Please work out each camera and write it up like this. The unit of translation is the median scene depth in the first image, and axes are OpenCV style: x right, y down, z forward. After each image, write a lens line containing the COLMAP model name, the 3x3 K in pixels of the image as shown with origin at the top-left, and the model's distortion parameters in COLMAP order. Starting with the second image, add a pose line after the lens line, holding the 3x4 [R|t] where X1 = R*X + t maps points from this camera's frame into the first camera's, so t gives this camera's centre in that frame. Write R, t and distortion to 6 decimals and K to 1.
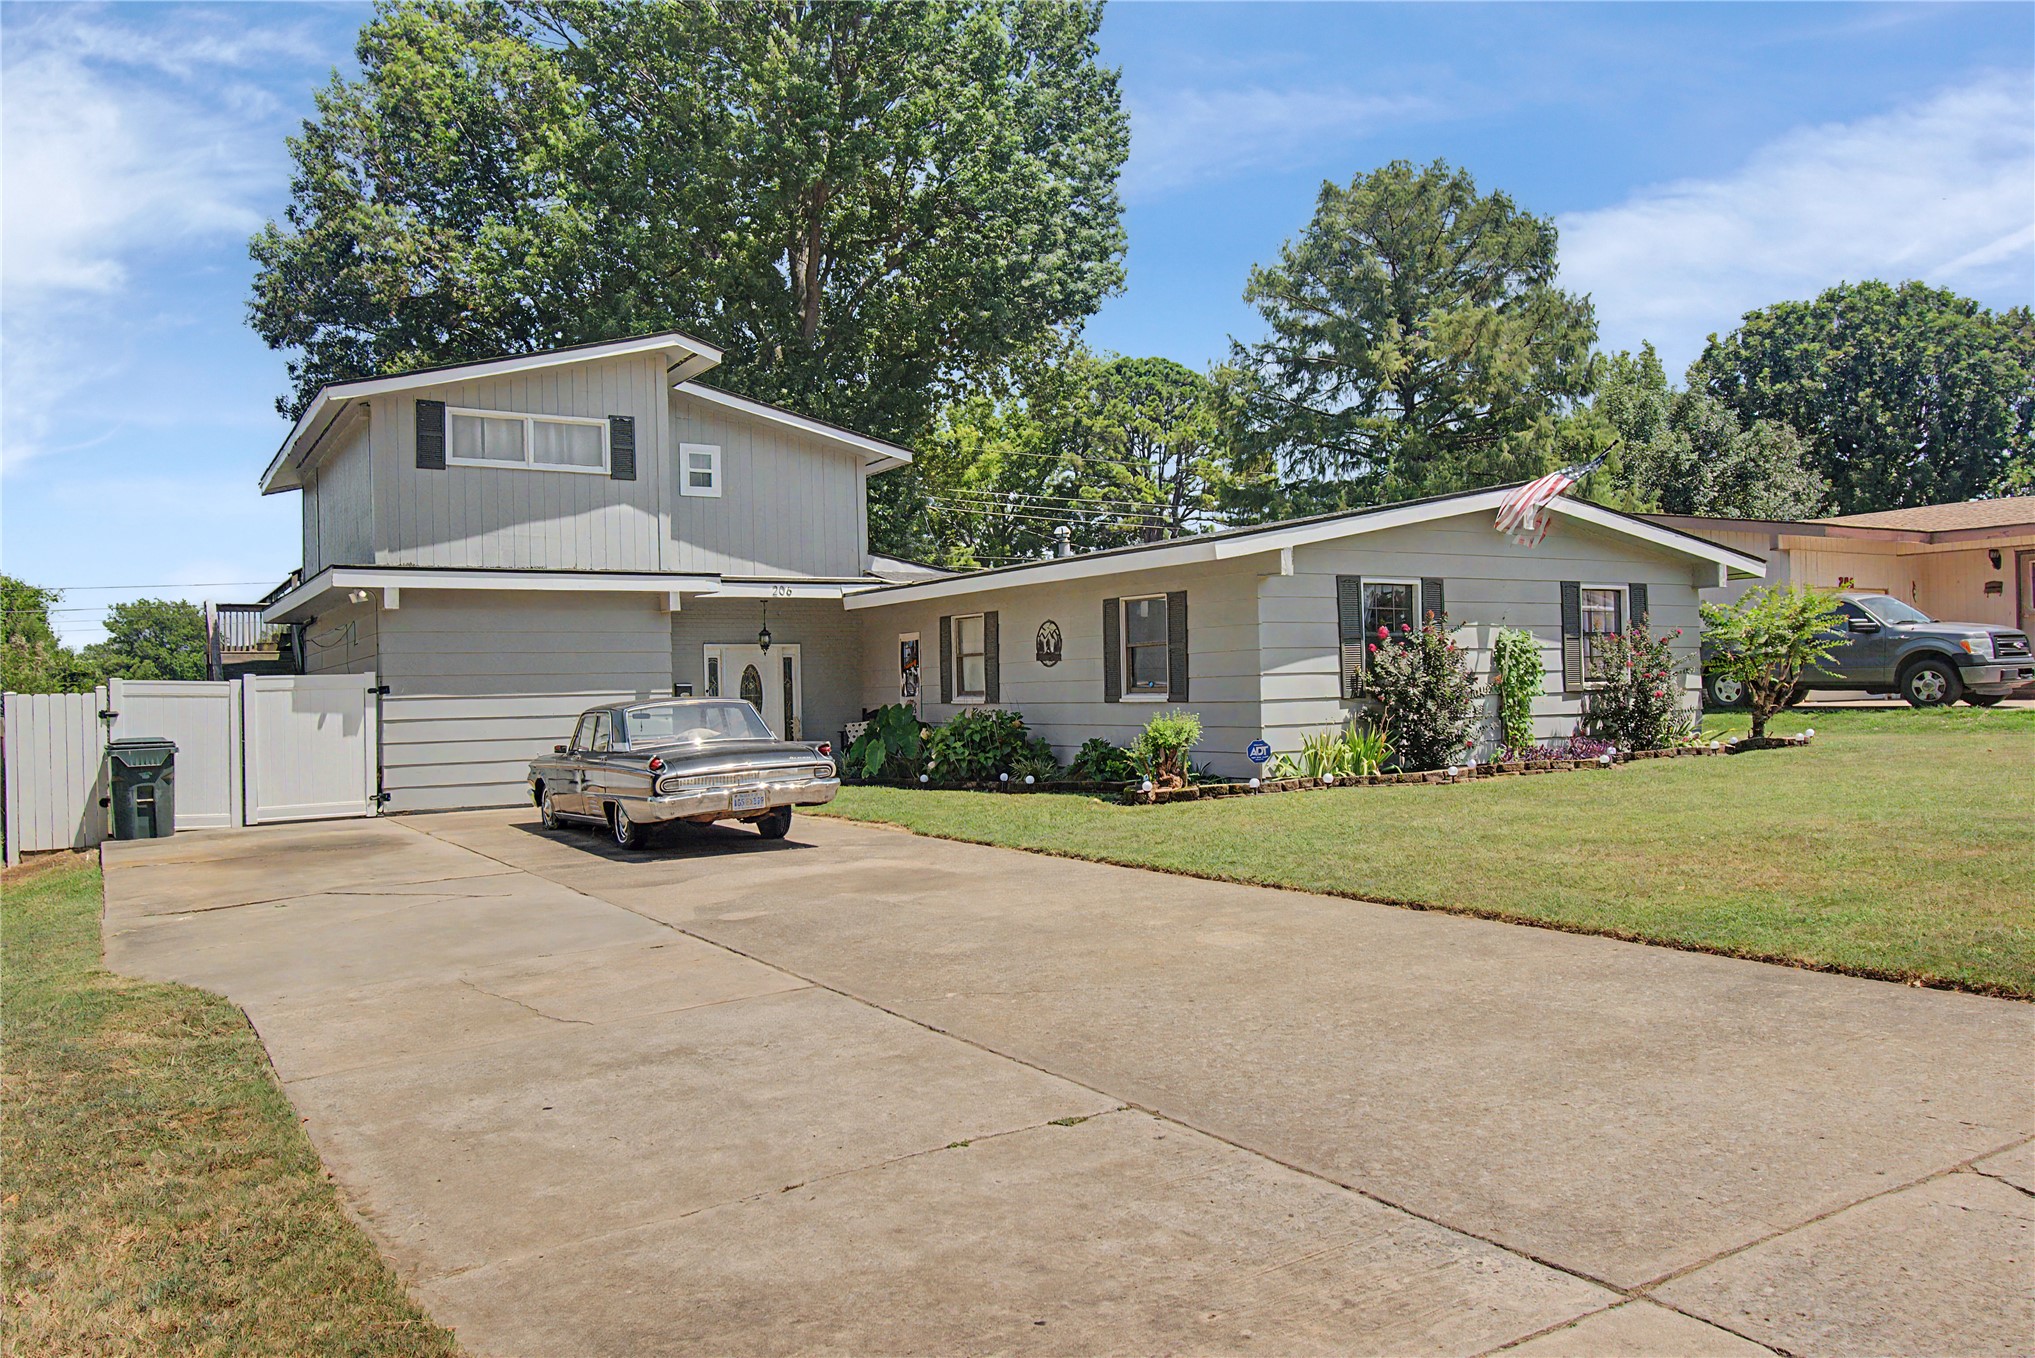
lens RADIAL K [[1498.2, 0, 1020.6], [0, 1498.2, 677.4], [0, 0, 1]] dist [0.006120, 0.004816]
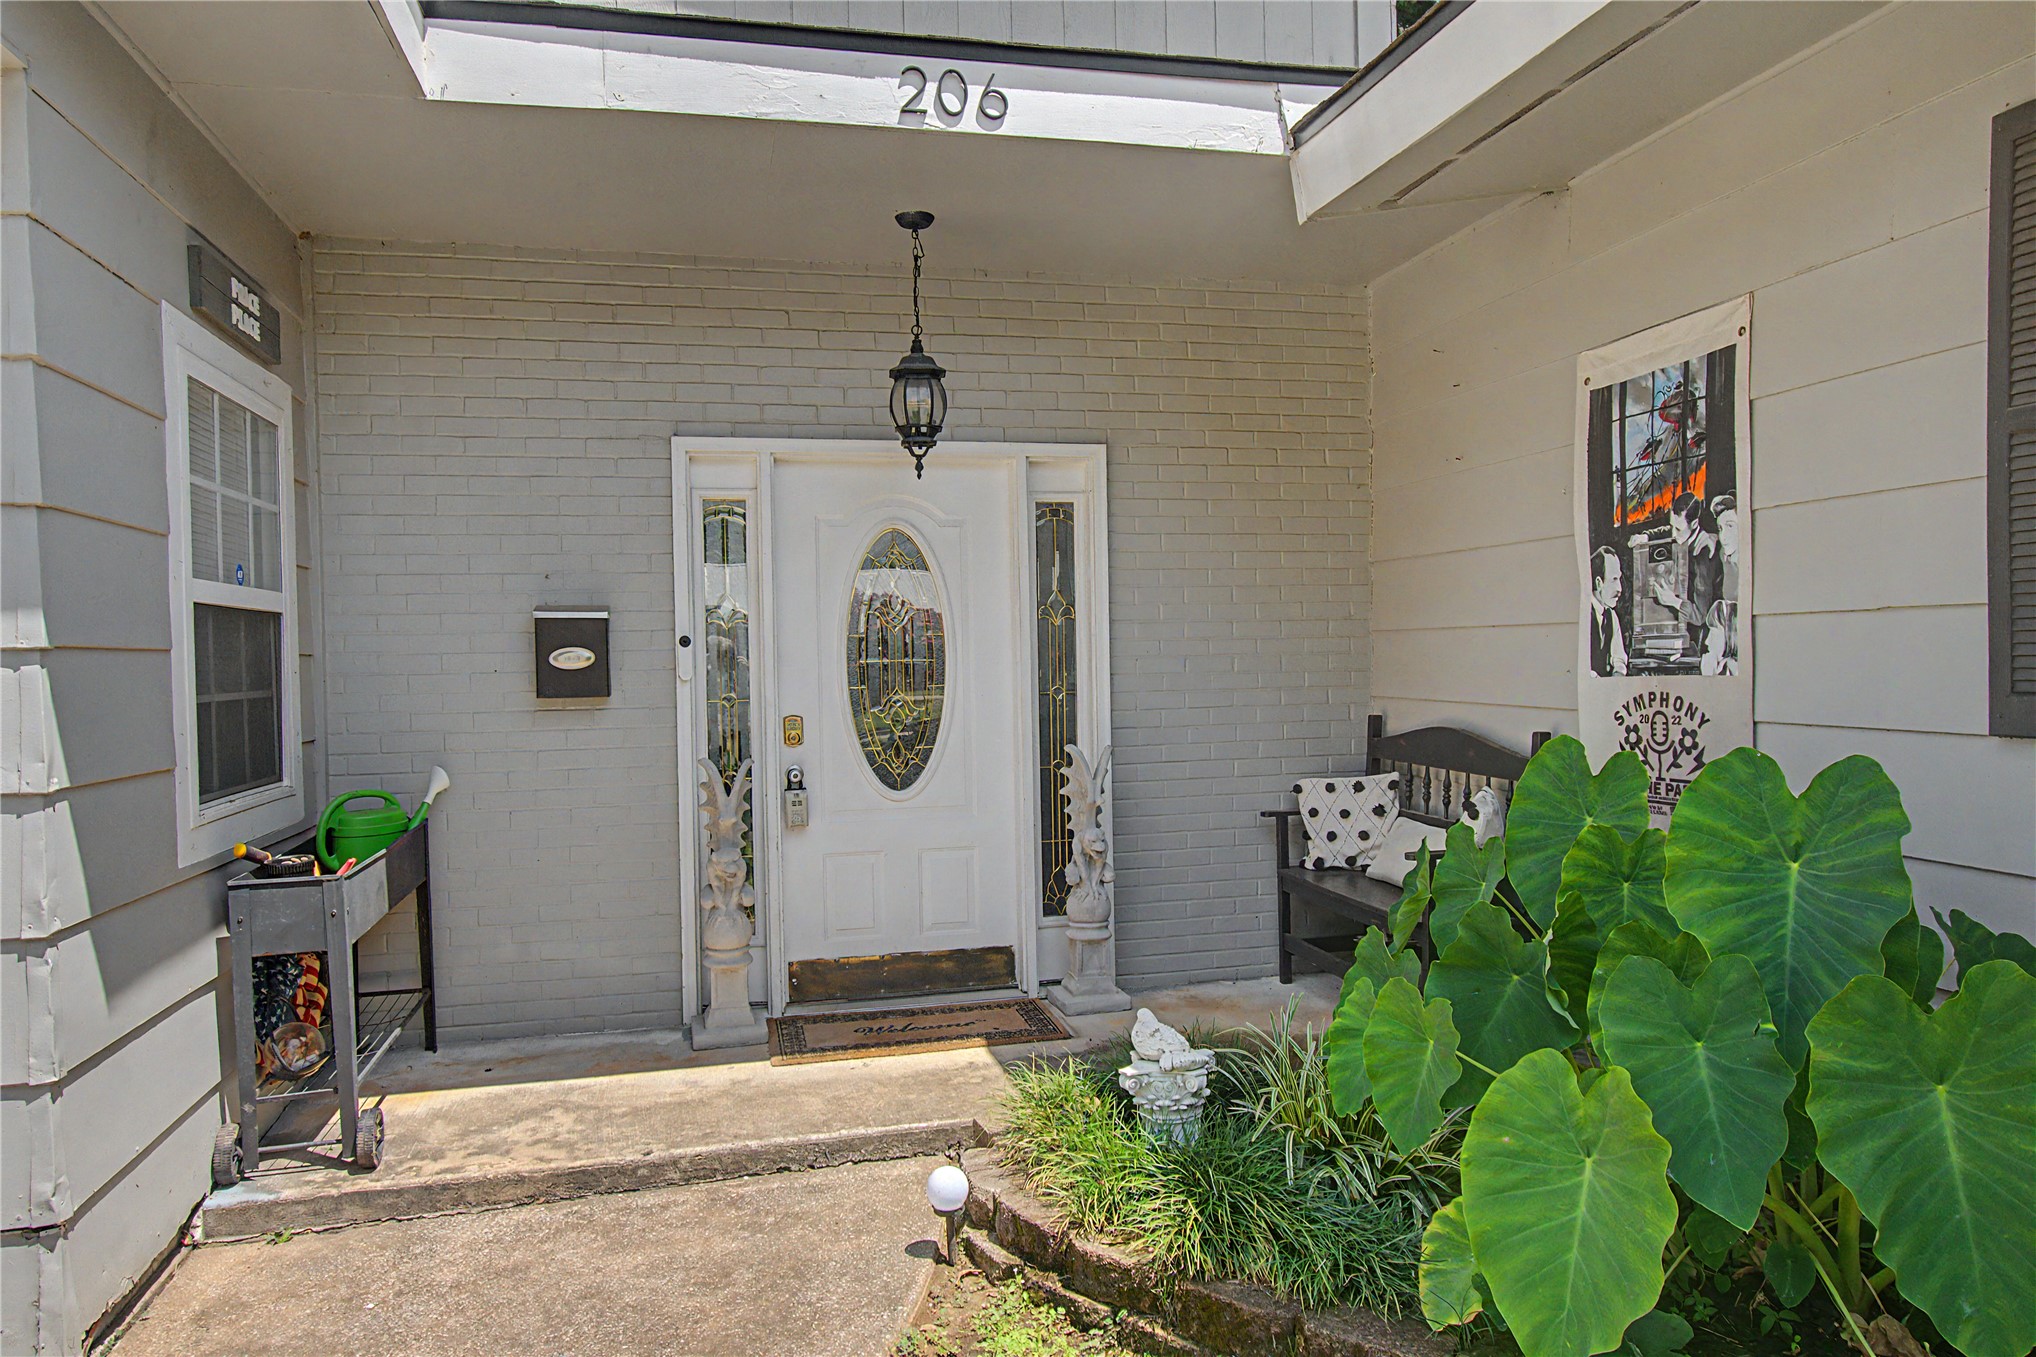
lens RADIAL K [[1340.9, 0, 1019.3], [0, 1340.9, 684.3], [0, 0, 1]] dist [0.010173, -0.008986]
pose [[0.950989, 0.014486, -0.308886, -0.108473], [-0.001815, 0.999146, 0.041269, 0.008134], [0.309220, -0.038686, 0.950203, 0.919796]]
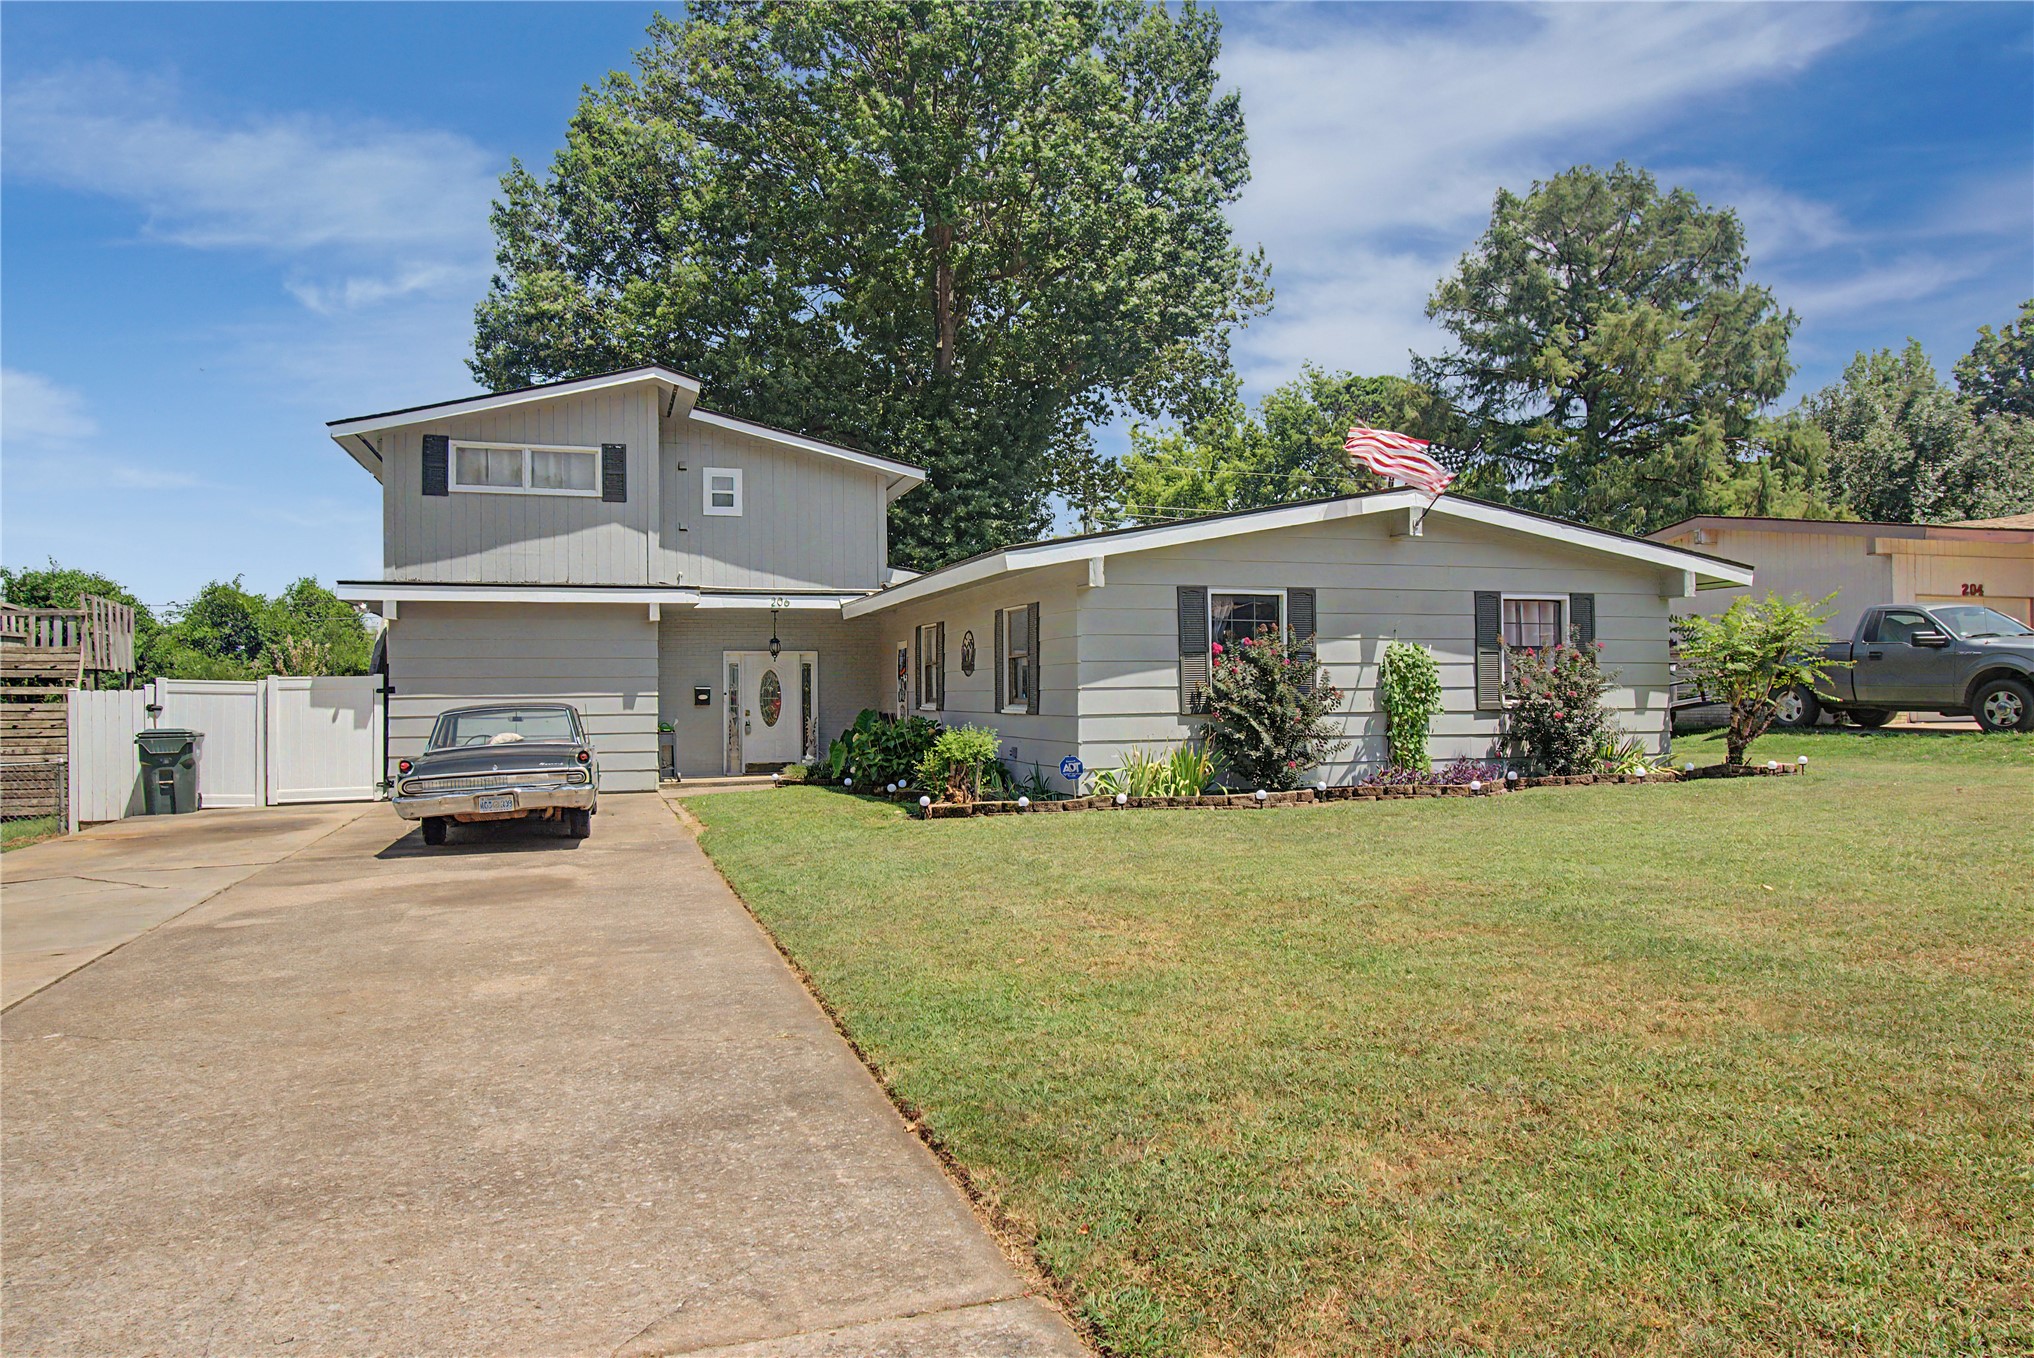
lens RADIAL K [[1339.5, 0, 1015.8], [0, 1339.5, 683.8], [0, 0, 1]] dist [0.010173, -0.008986]
pose [[0.970715, 0.013105, -0.239877, 0.259951], [-0.011722, 0.999905, 0.007193, -0.008595], [0.239948, -0.004171, 0.970777, 0.112669]]
